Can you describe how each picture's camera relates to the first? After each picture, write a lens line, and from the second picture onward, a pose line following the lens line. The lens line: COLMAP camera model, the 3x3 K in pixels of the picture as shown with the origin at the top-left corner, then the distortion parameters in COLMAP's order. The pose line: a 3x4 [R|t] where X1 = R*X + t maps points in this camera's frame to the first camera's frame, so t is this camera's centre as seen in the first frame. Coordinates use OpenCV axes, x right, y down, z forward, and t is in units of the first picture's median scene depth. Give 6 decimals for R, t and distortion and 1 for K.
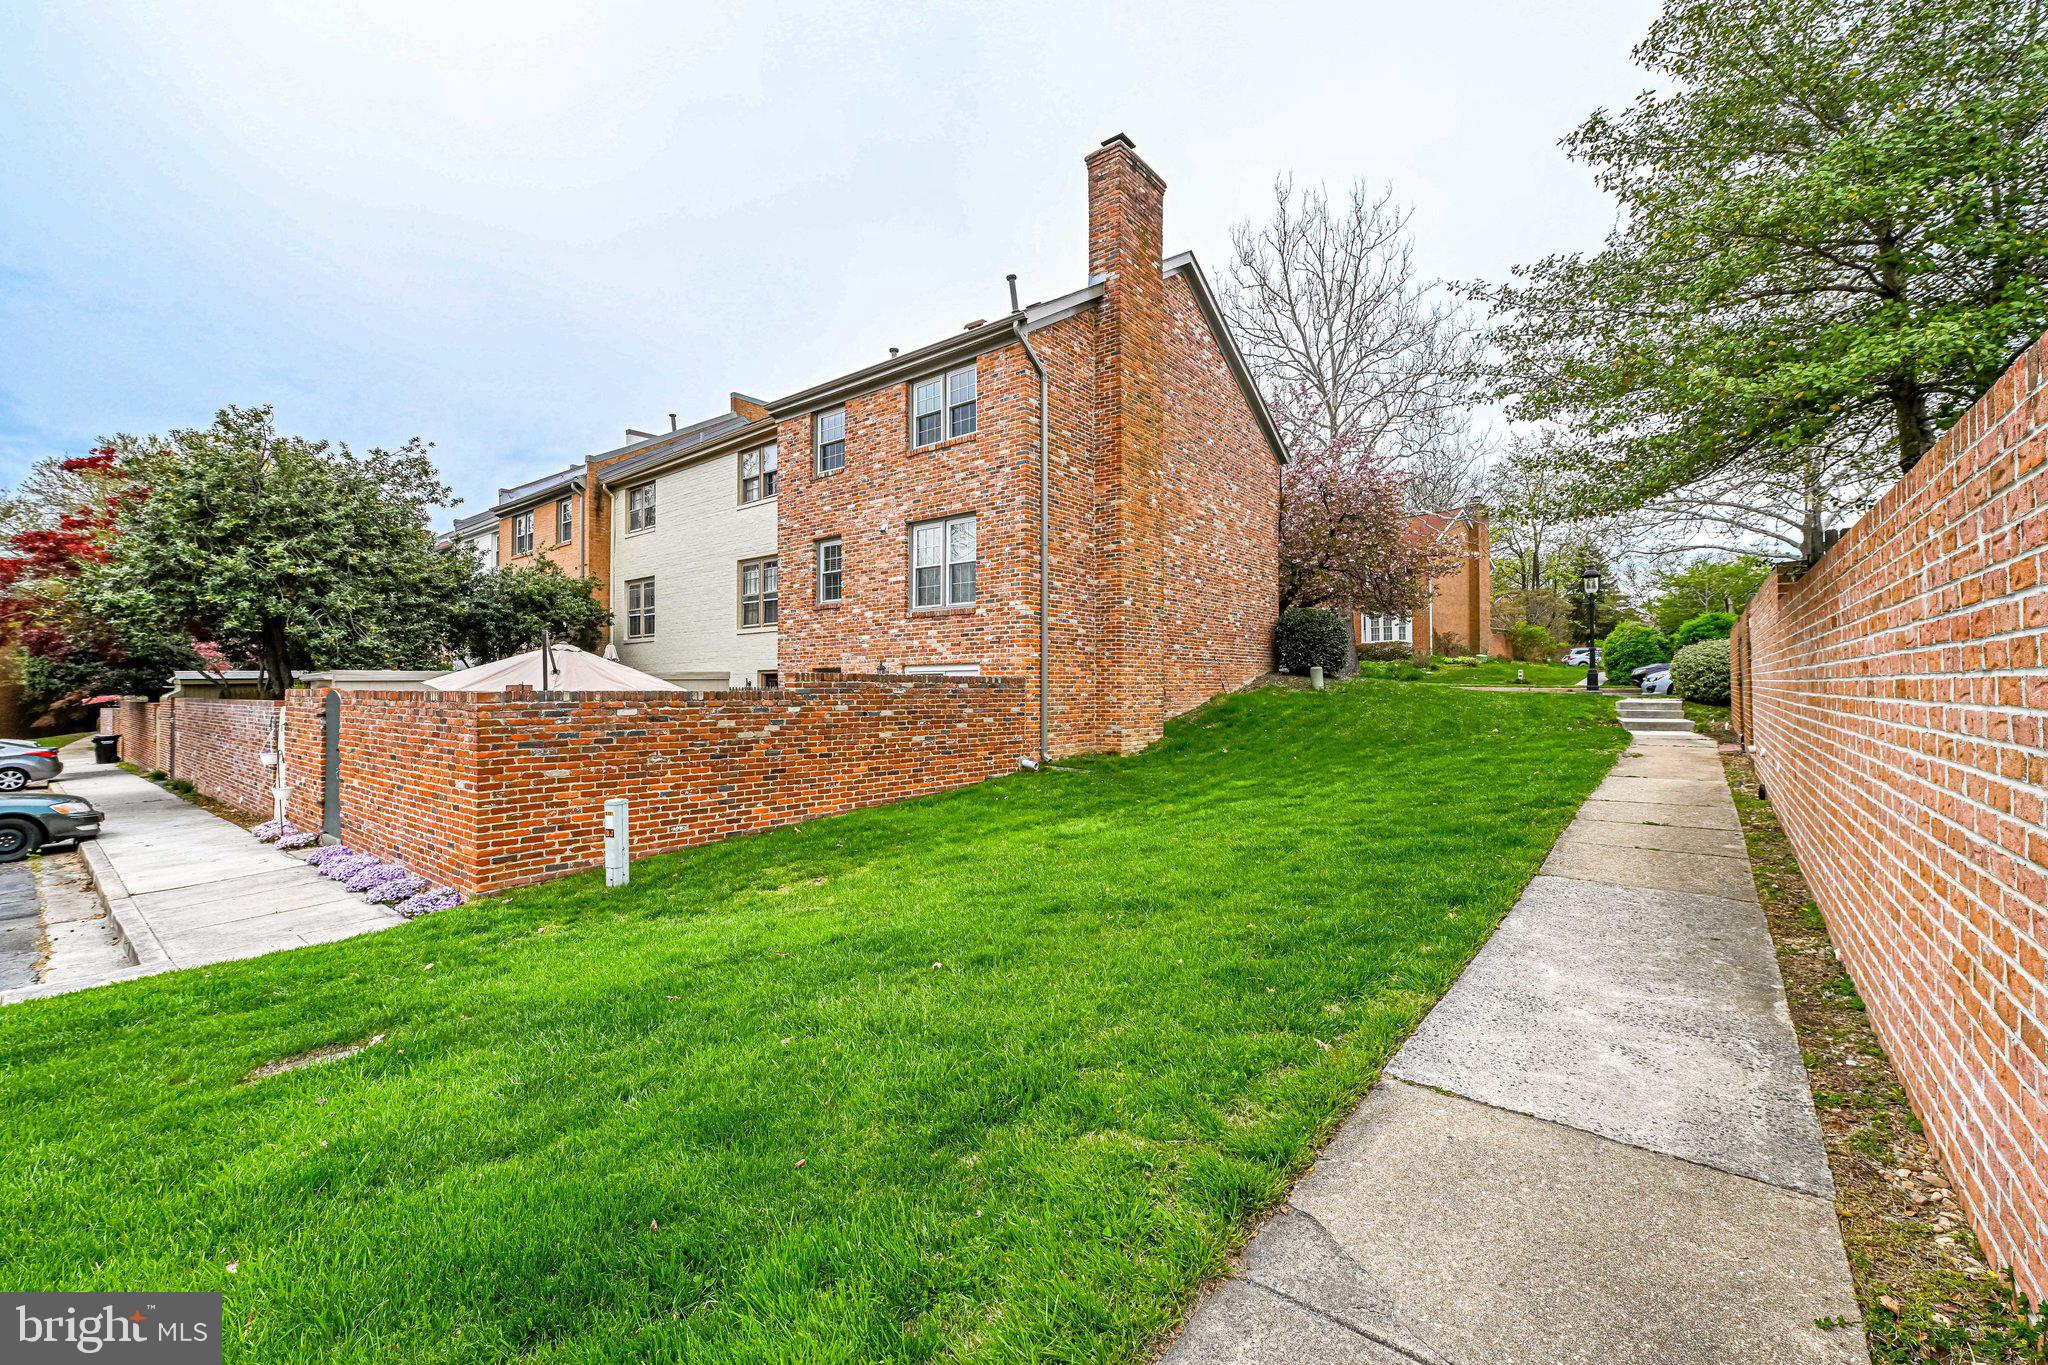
lens RADIAL K [[831.7, 0, 1026.0], [0, 831.7, 678.8], [0, 0, 1]] dist [-0.003440, -0.000437]
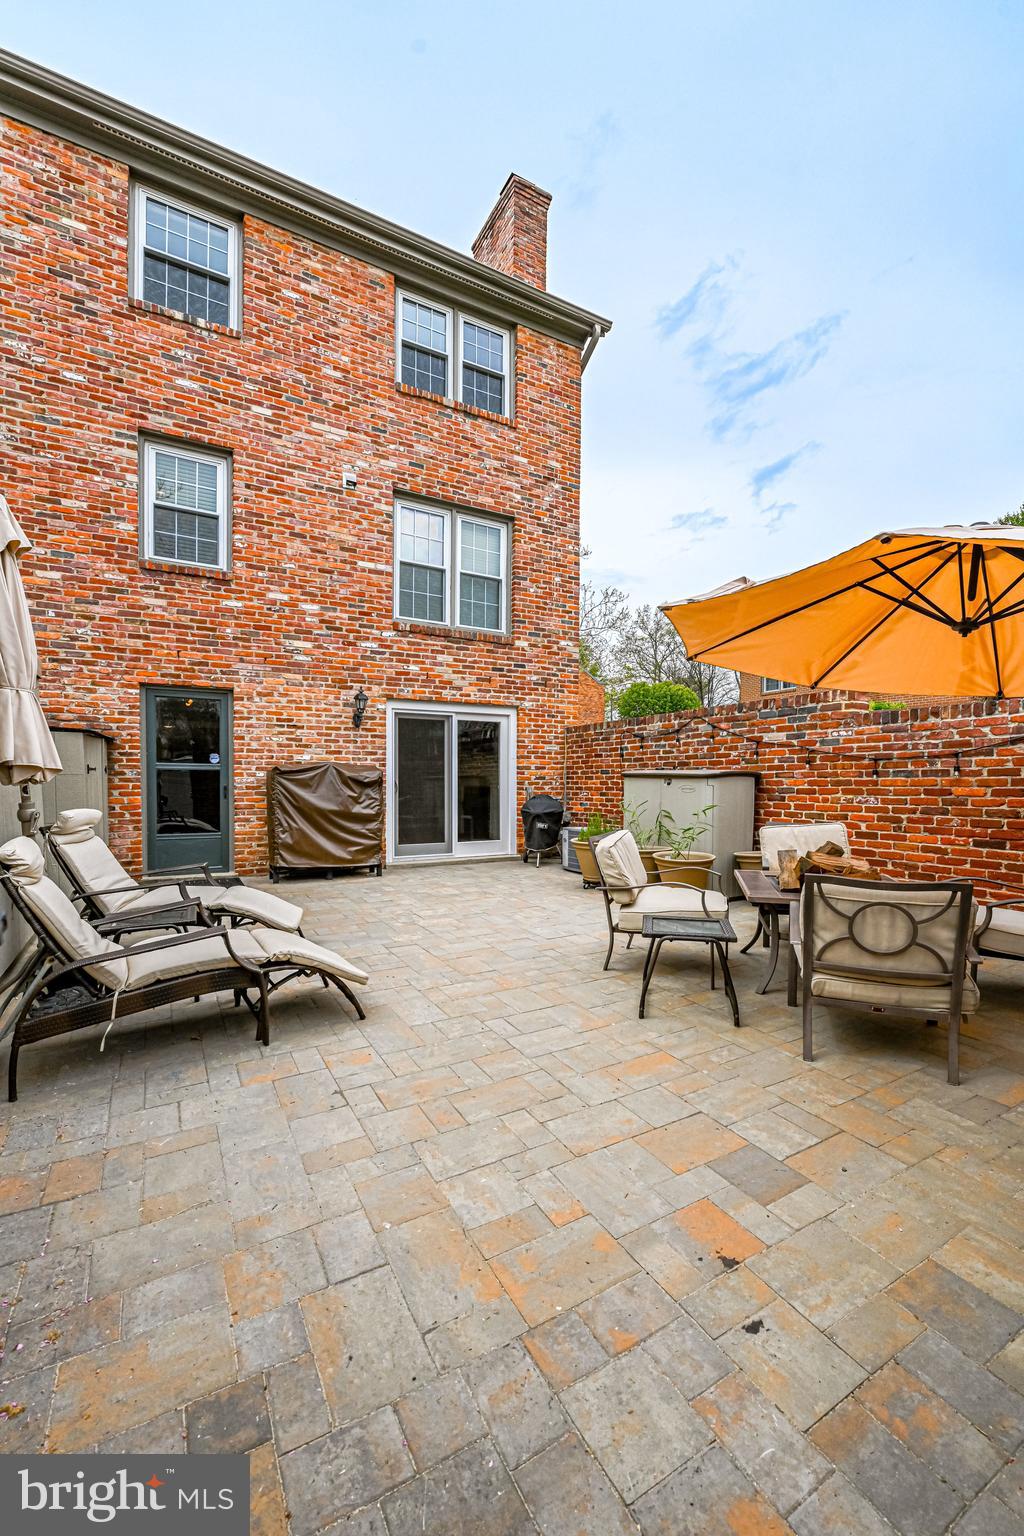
lens RADIAL K [[623.8, 0, 513.0], [0, 623.8, 796.6], [0, 0, 1]] dist [-0.003440, -0.000437]
pose [[0.378433, -0.023944, 0.925319, -0.584427], [-0.017111, 0.999314, 0.032857, 0.046109], [-0.925470, -0.028267, 0.377764, 0.708928]]
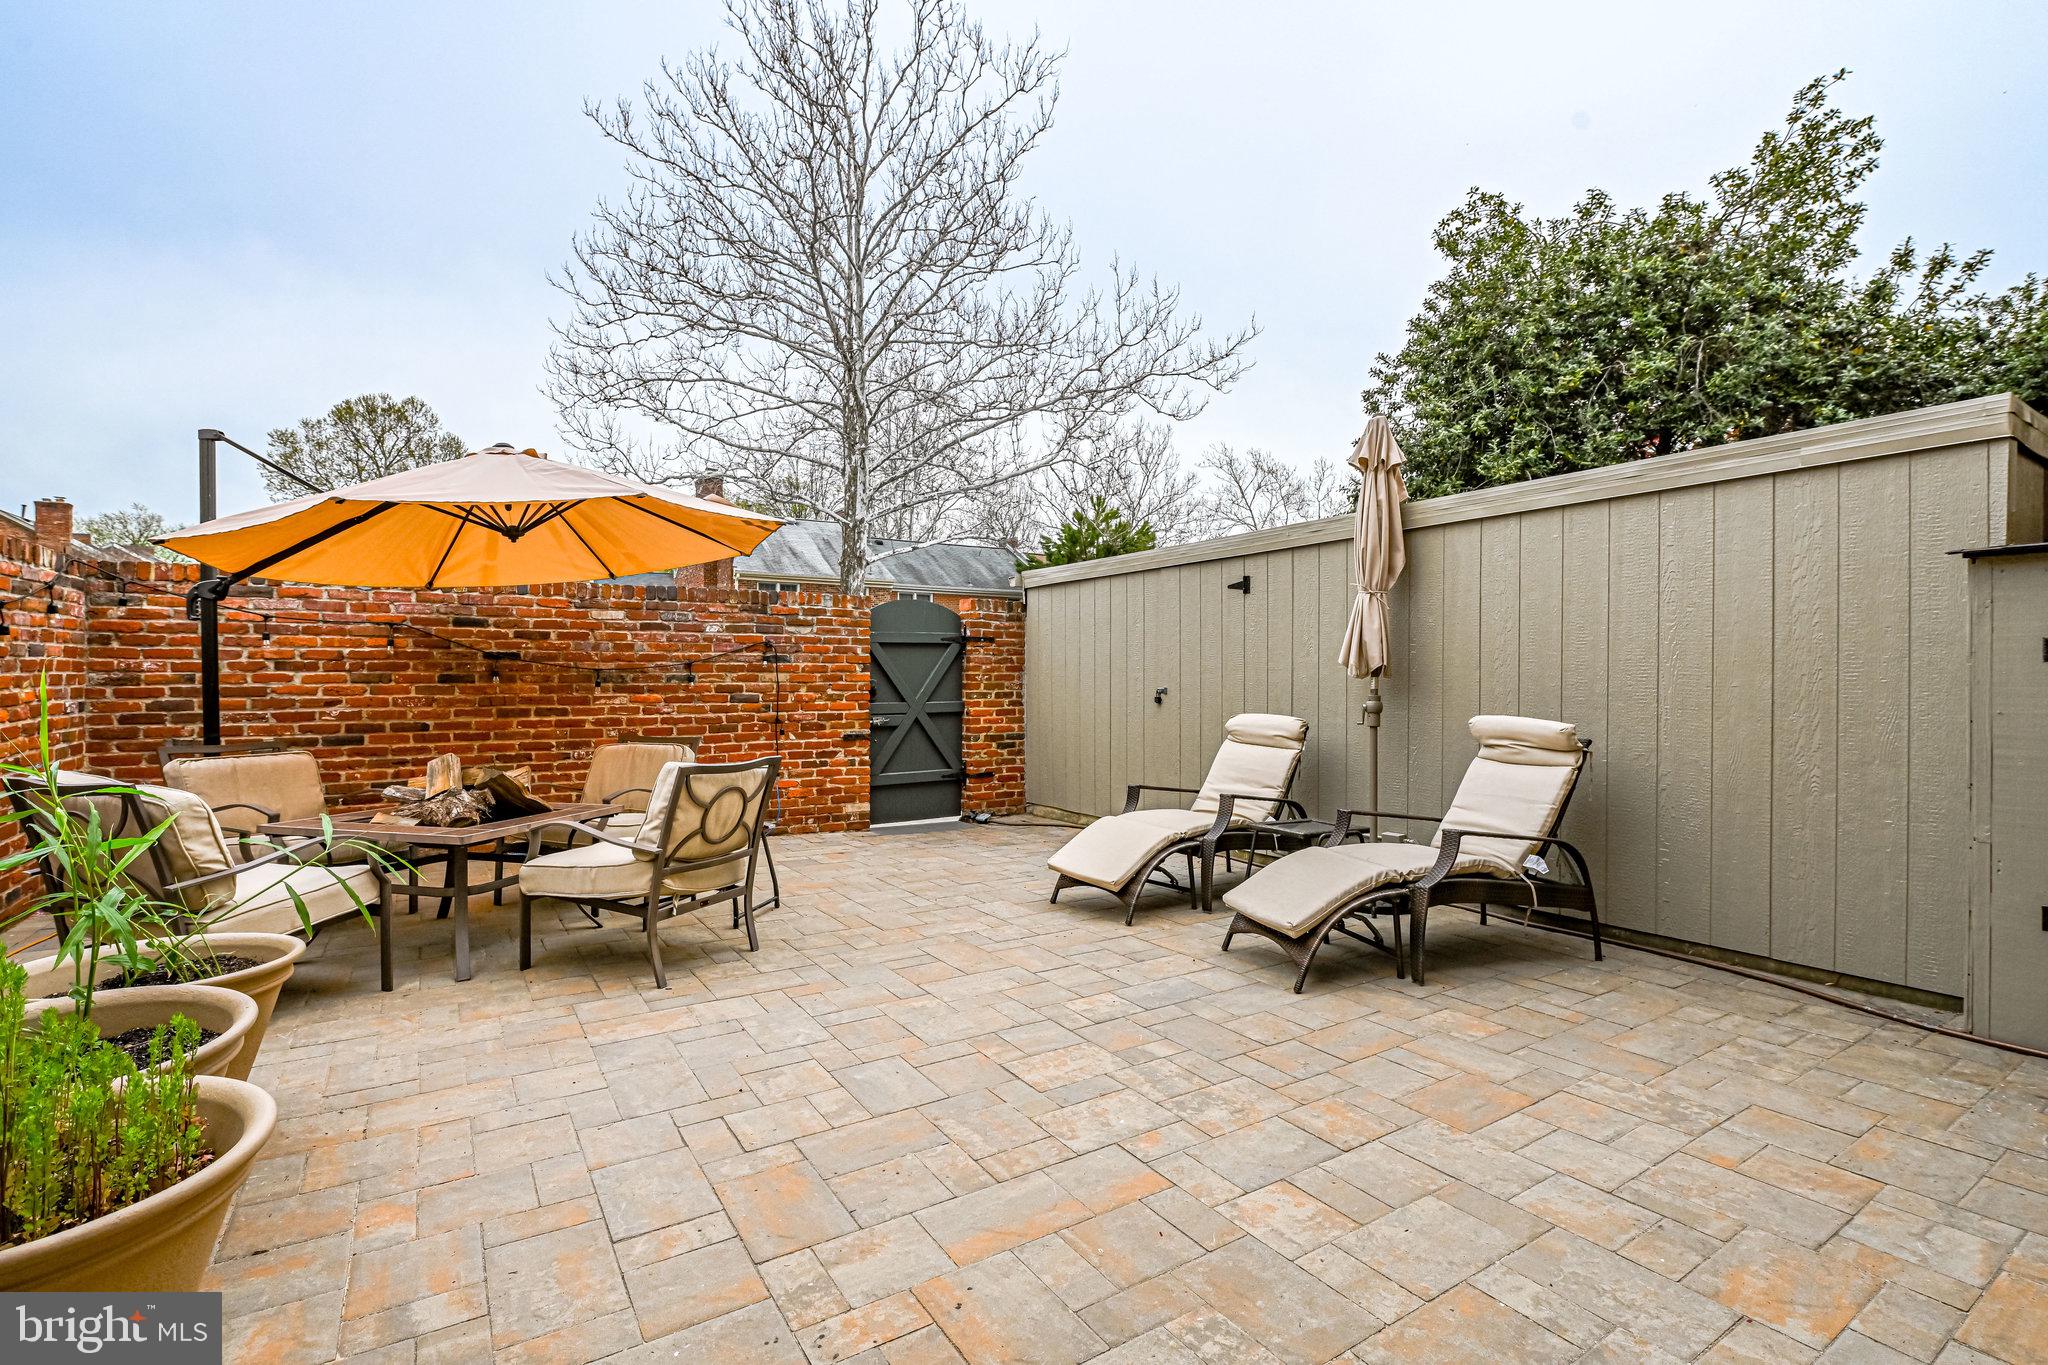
lens RADIAL K [[934.6, 0, 1027.5], [0, 934.6, 676.8], [0, 0, 1]] dist [-0.000564, -0.000034]
pose [[-0.328633, 0.004642, -0.944446, -0.122425], [0.009682, 0.999952, 0.001546, 0.049304], [0.944408, -0.008636, -0.328662, 0.922607]]
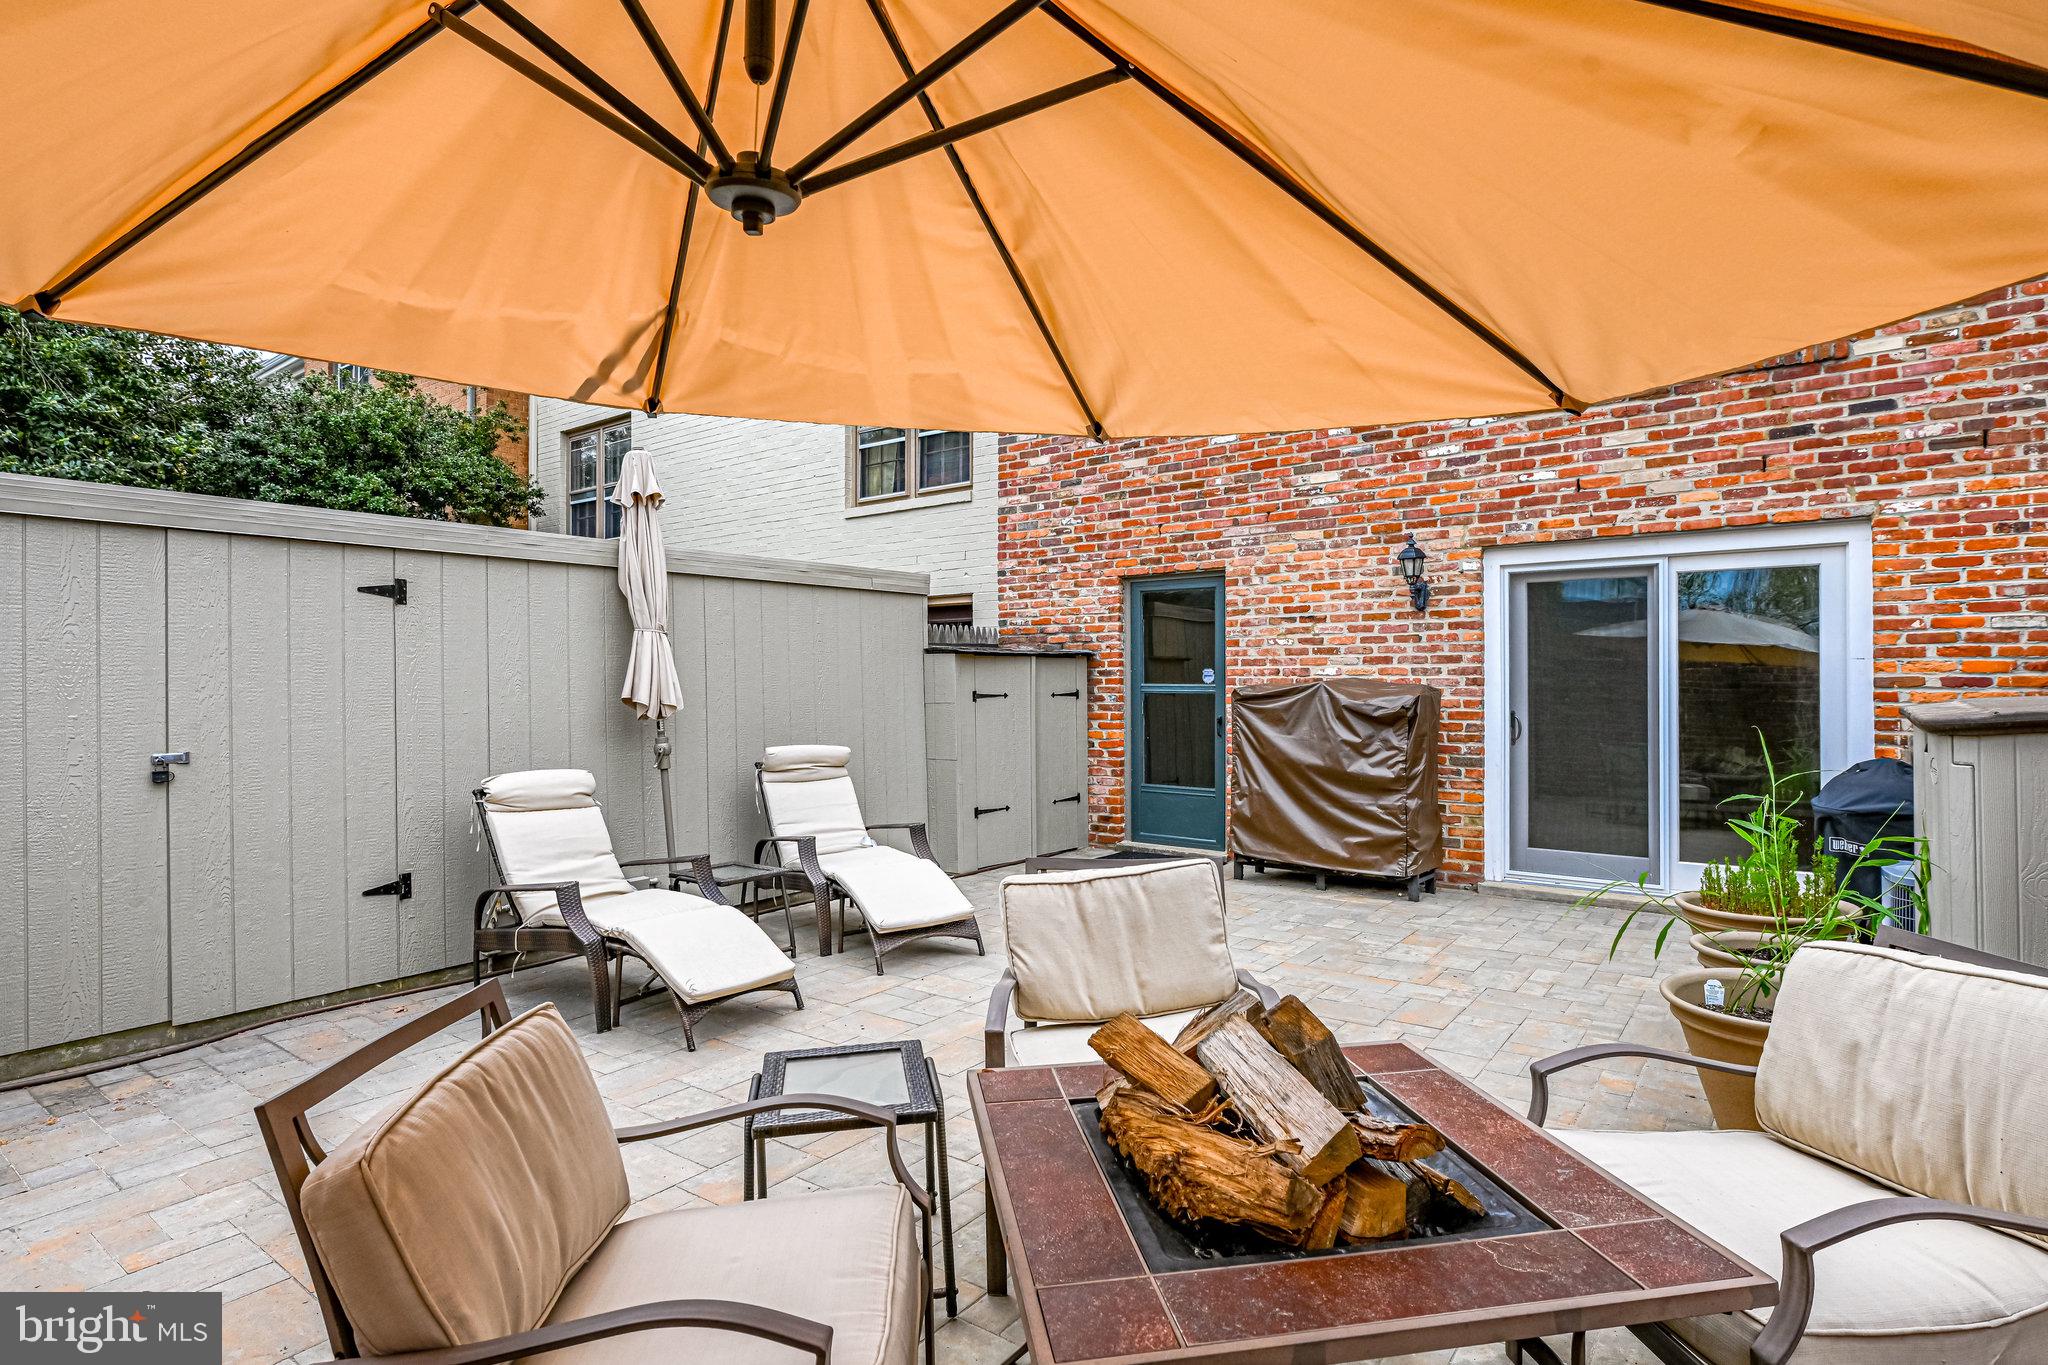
lens RADIAL K [[1045.0, 0, 1025.8], [0, 1045.0, 679.0], [0, 0, 1]] dist [-0.008059, 0.000155]
pose [[0.999590, 0.001676, 0.028570, -0.346929], [-0.001848, 0.999980, 0.006005, 0.035537], [-0.028559, -0.006055, 0.999574, 0.579376]]
